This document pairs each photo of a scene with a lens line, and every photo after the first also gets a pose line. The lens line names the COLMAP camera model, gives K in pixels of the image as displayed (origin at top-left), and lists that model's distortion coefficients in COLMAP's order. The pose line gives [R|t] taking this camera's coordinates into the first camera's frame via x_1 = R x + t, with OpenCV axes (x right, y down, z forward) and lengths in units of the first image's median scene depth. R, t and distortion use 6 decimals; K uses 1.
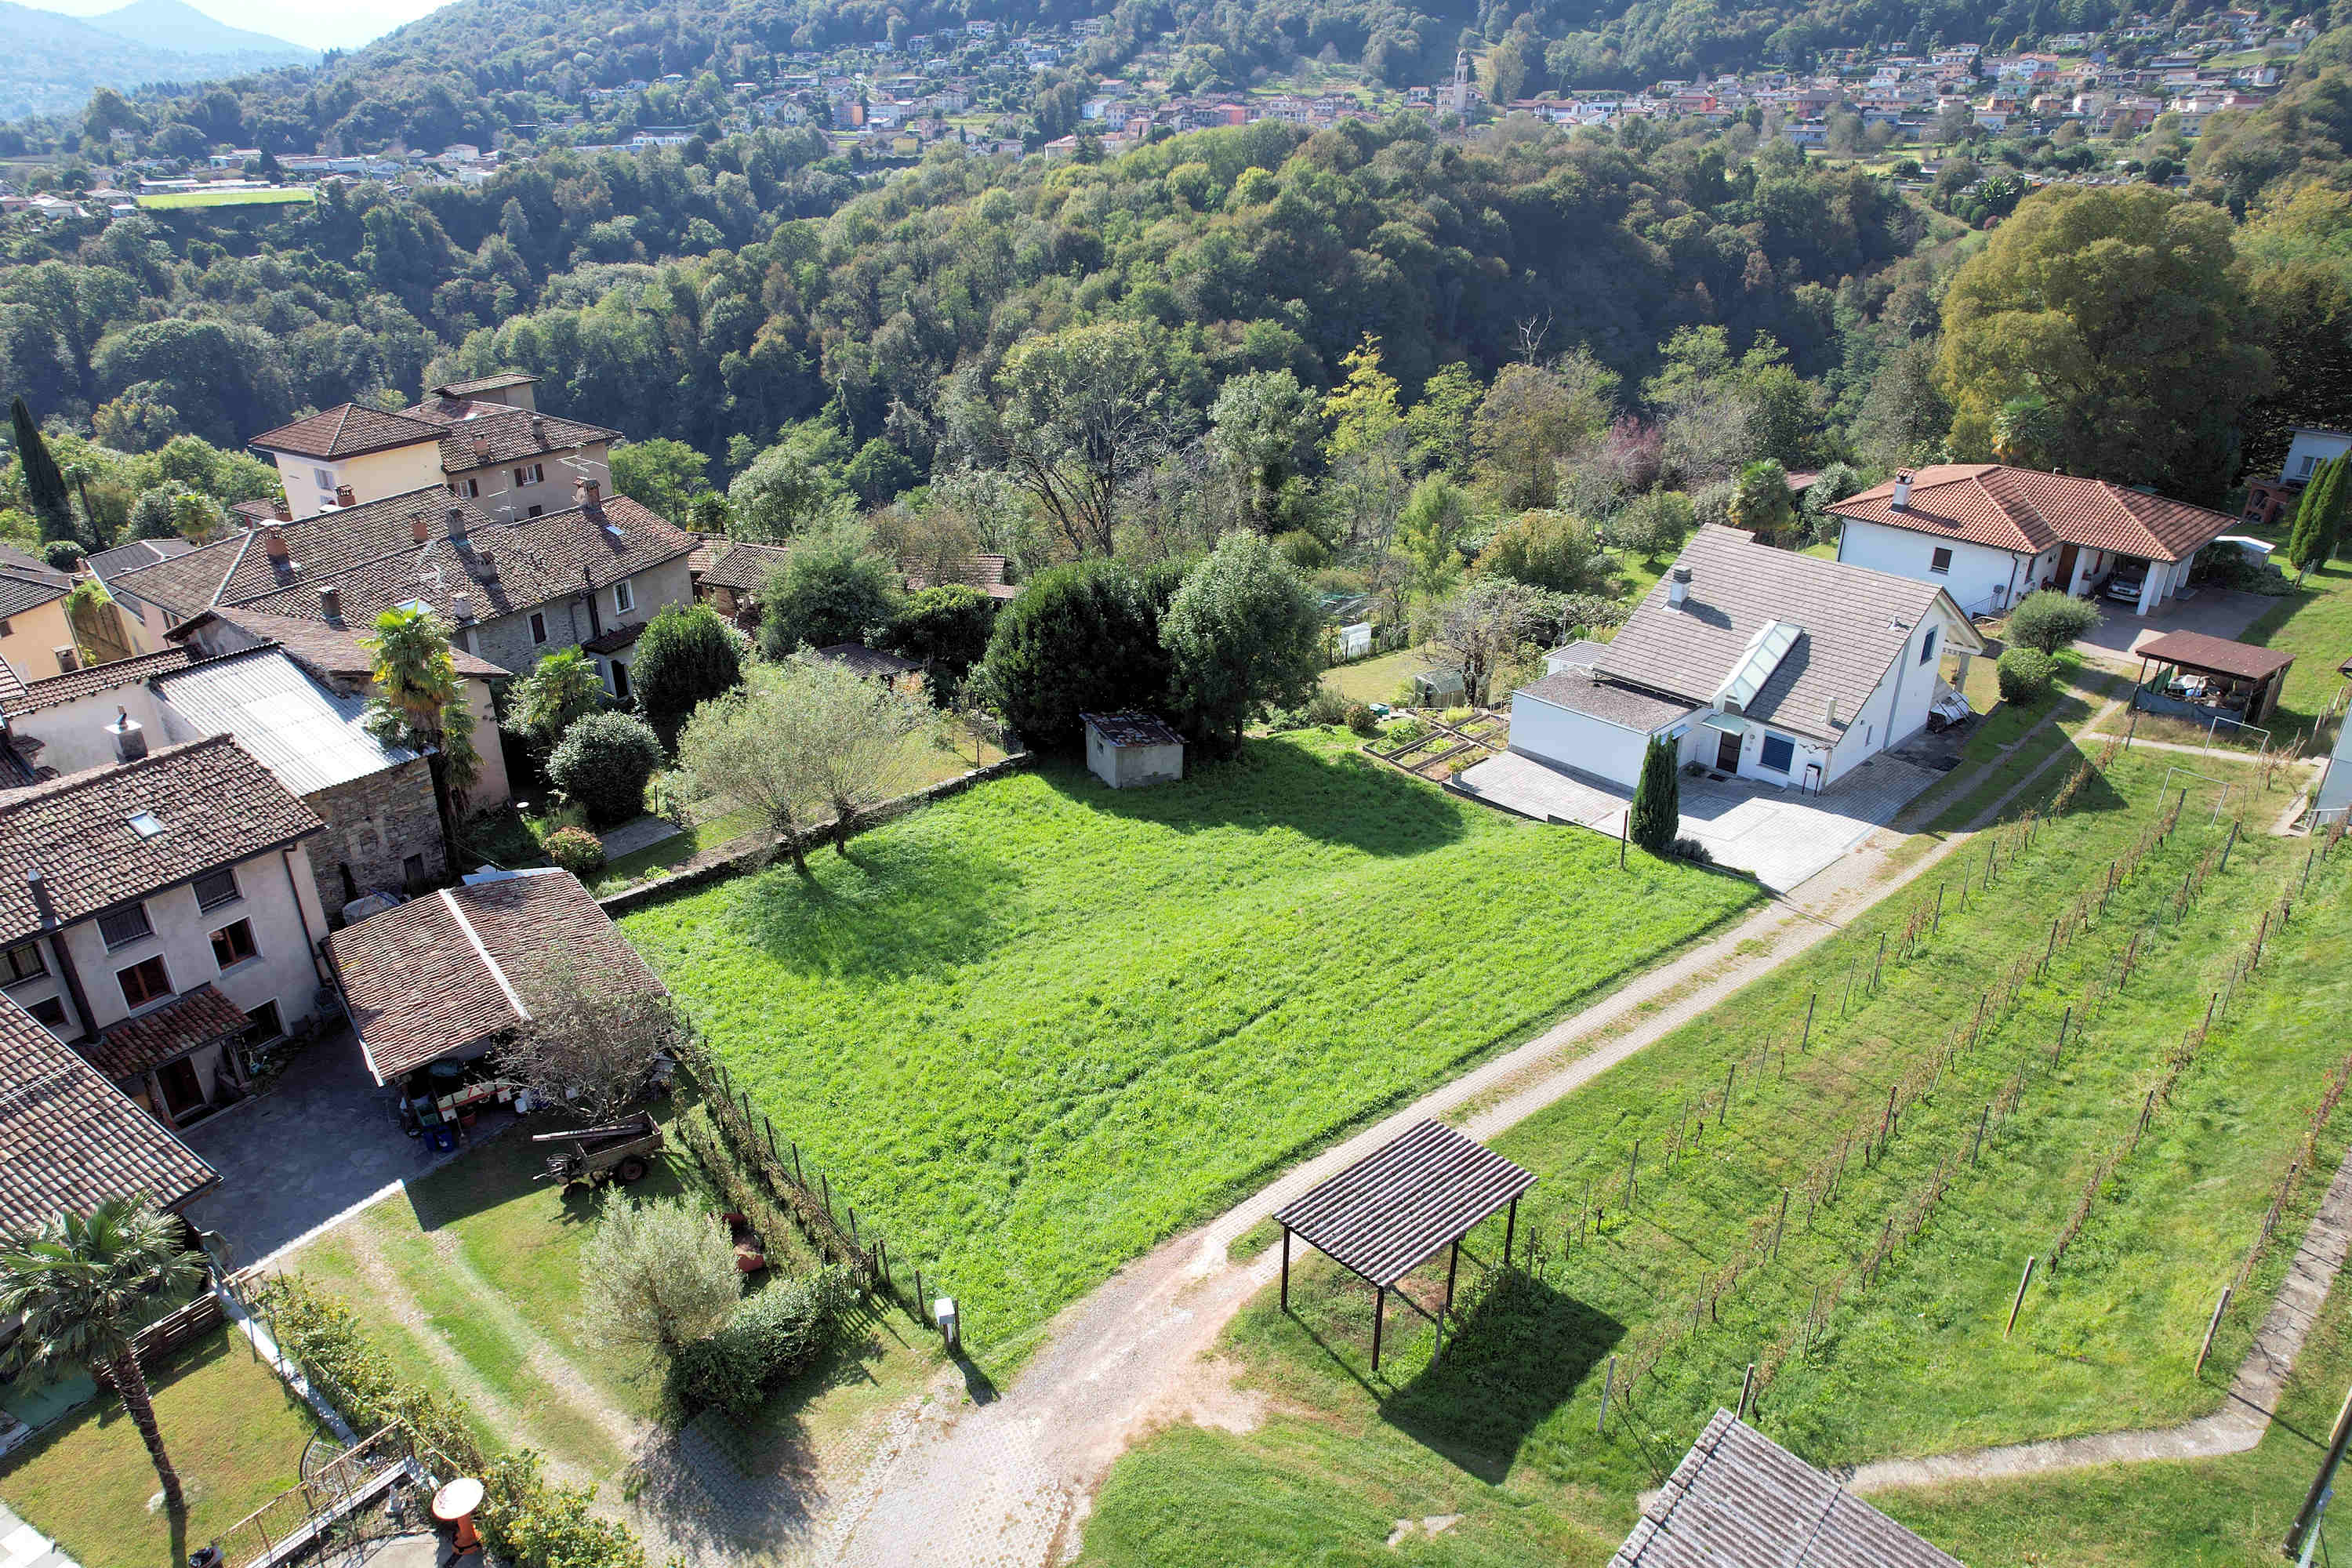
lens RADIAL K [[1498.0, 0, 1167.2], [0, 1498.0, 784.4], [0, 0, 1]] dist [-0.071918, 0.059763]
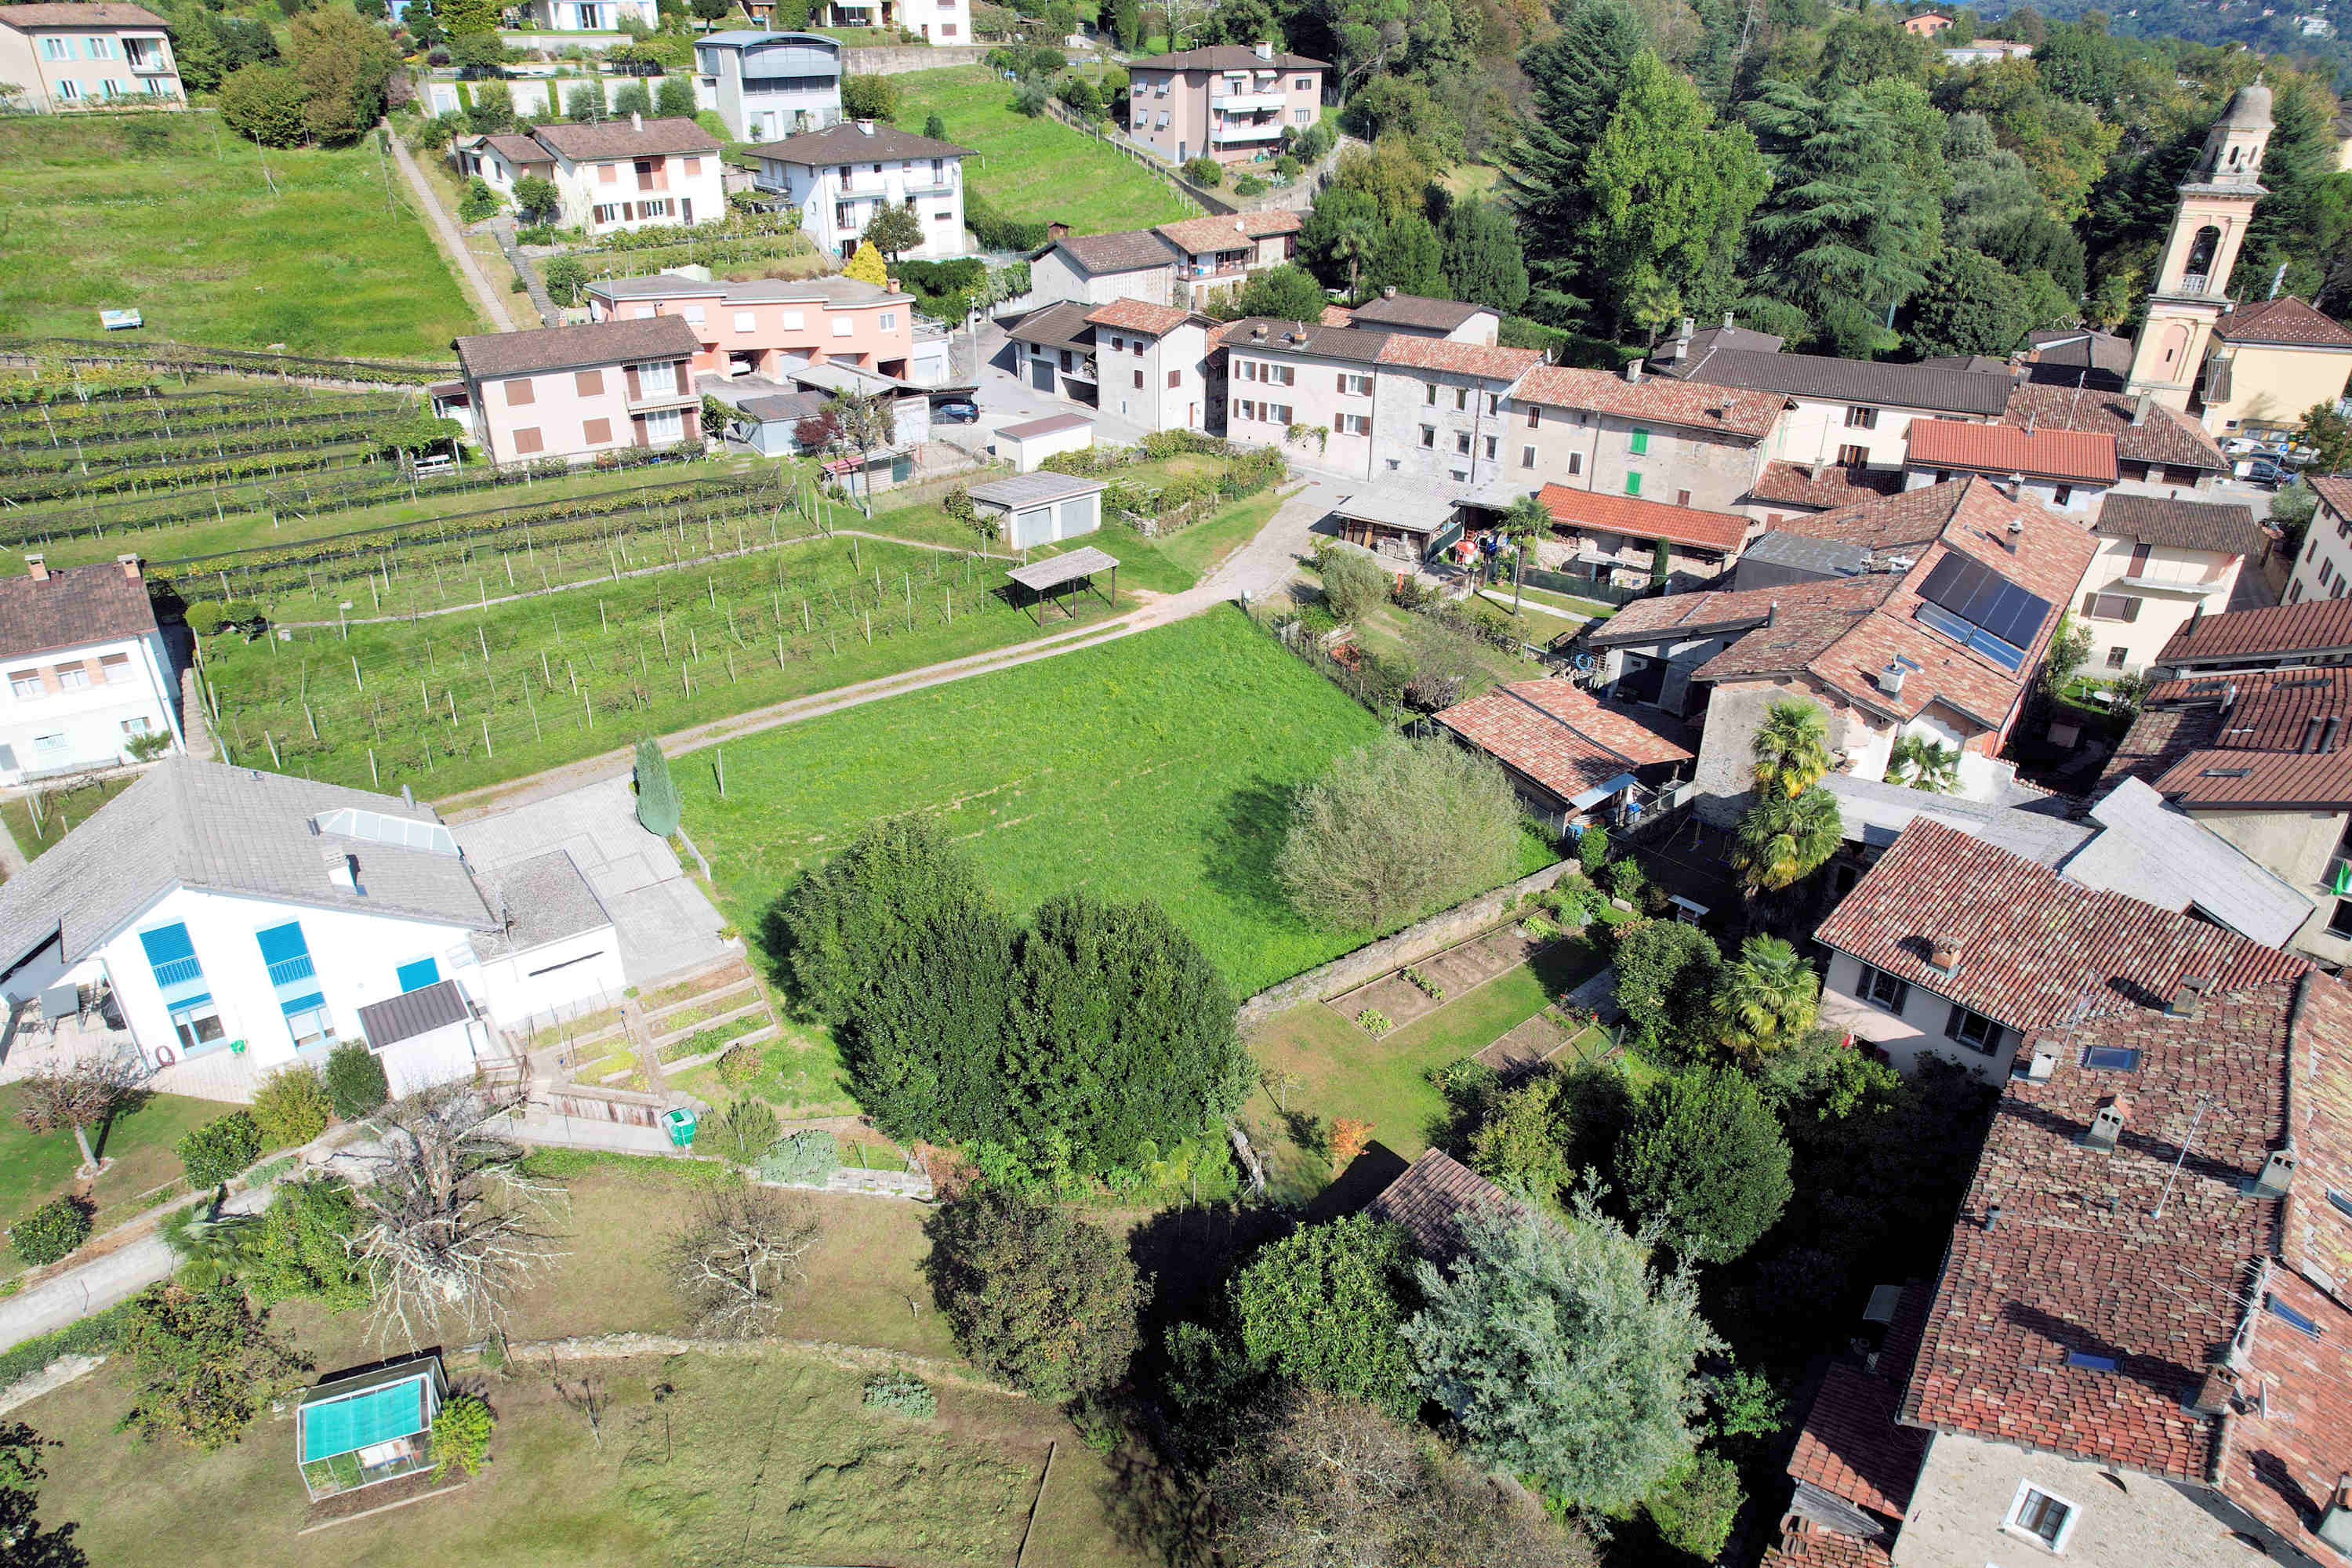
lens RADIAL K [[1498.0, 0, 1167.2], [0, 1498.0, 784.4], [0, 0, 1]] dist [-0.071918, 0.059763]
pose [[-0.990468, -0.065339, 0.121257, -0.173589], [0.058097, 0.600024, 0.797870, -0.760277], [-0.124889, 0.797310, -0.590508, 1.391285]]
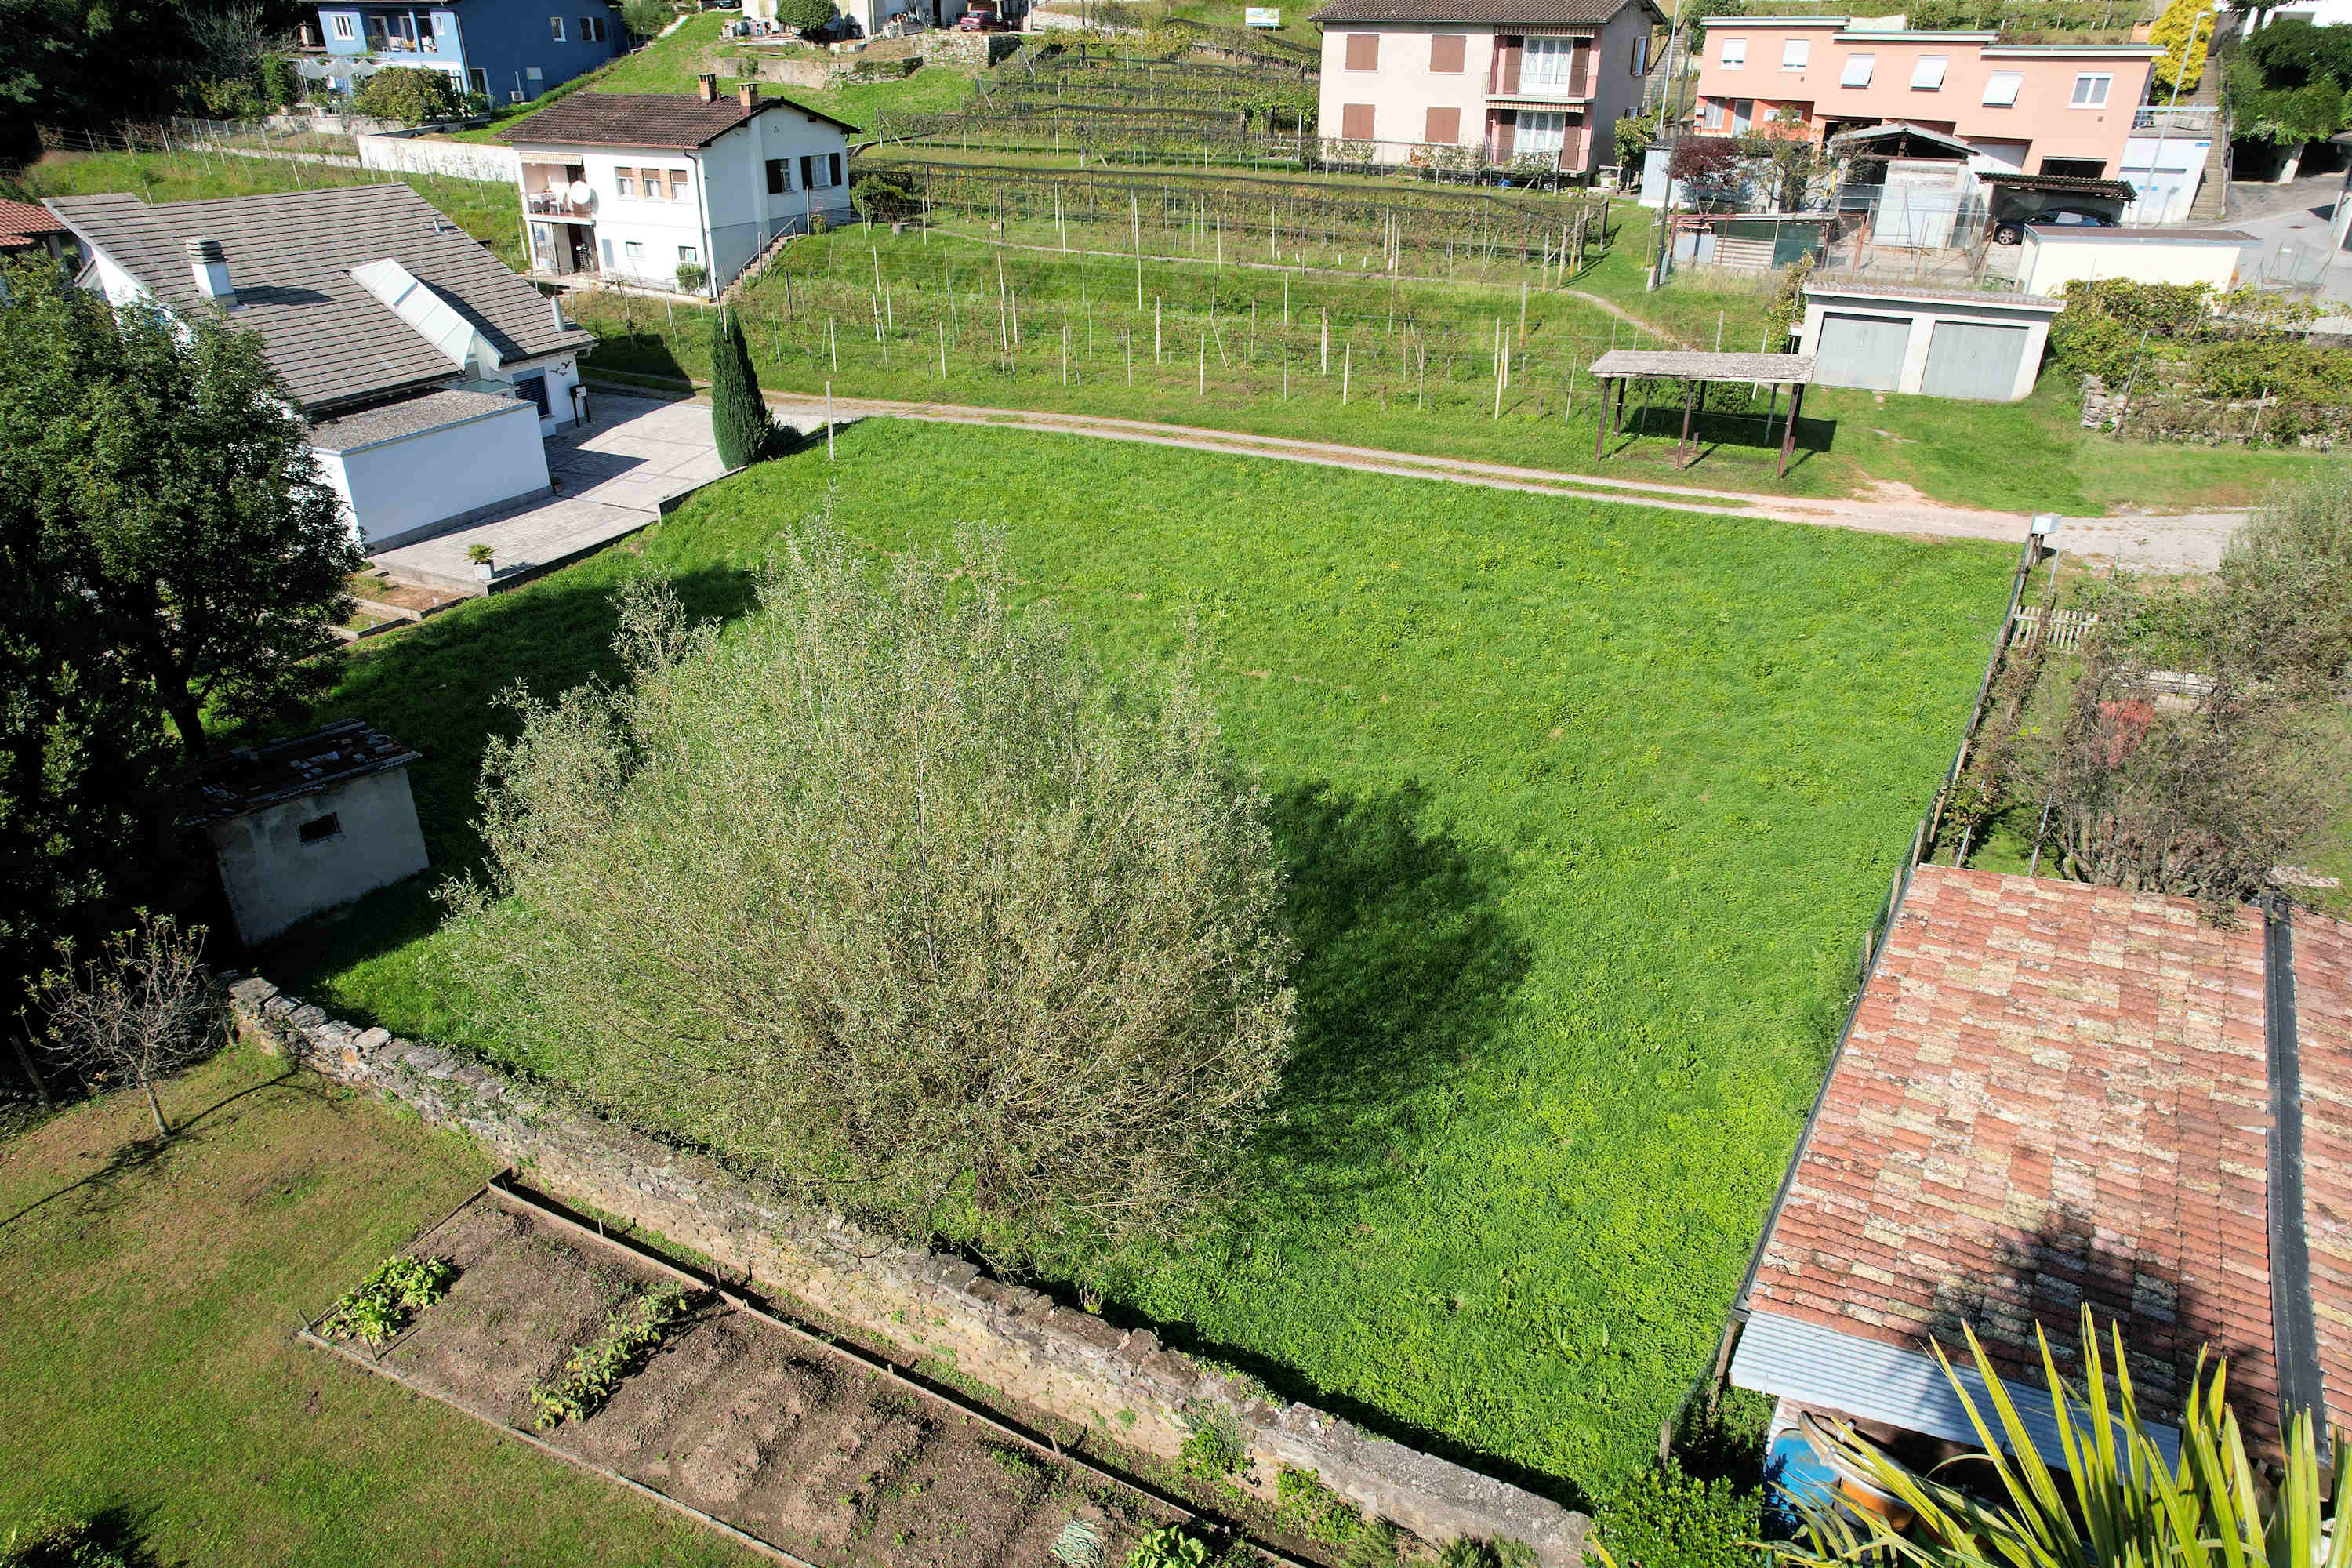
lens RADIAL K [[1502.8, 0, 1168.2], [0, 1502.8, 783.9], [0, 0, 1]] dist [-0.088230, 0.084264]
pose [[-0.342617, -0.426750, 0.836958, -0.430067], [0.396720, 0.741831, 0.540648, -0.151221], [-0.851602, 0.517273, -0.084864, 0.833909]]
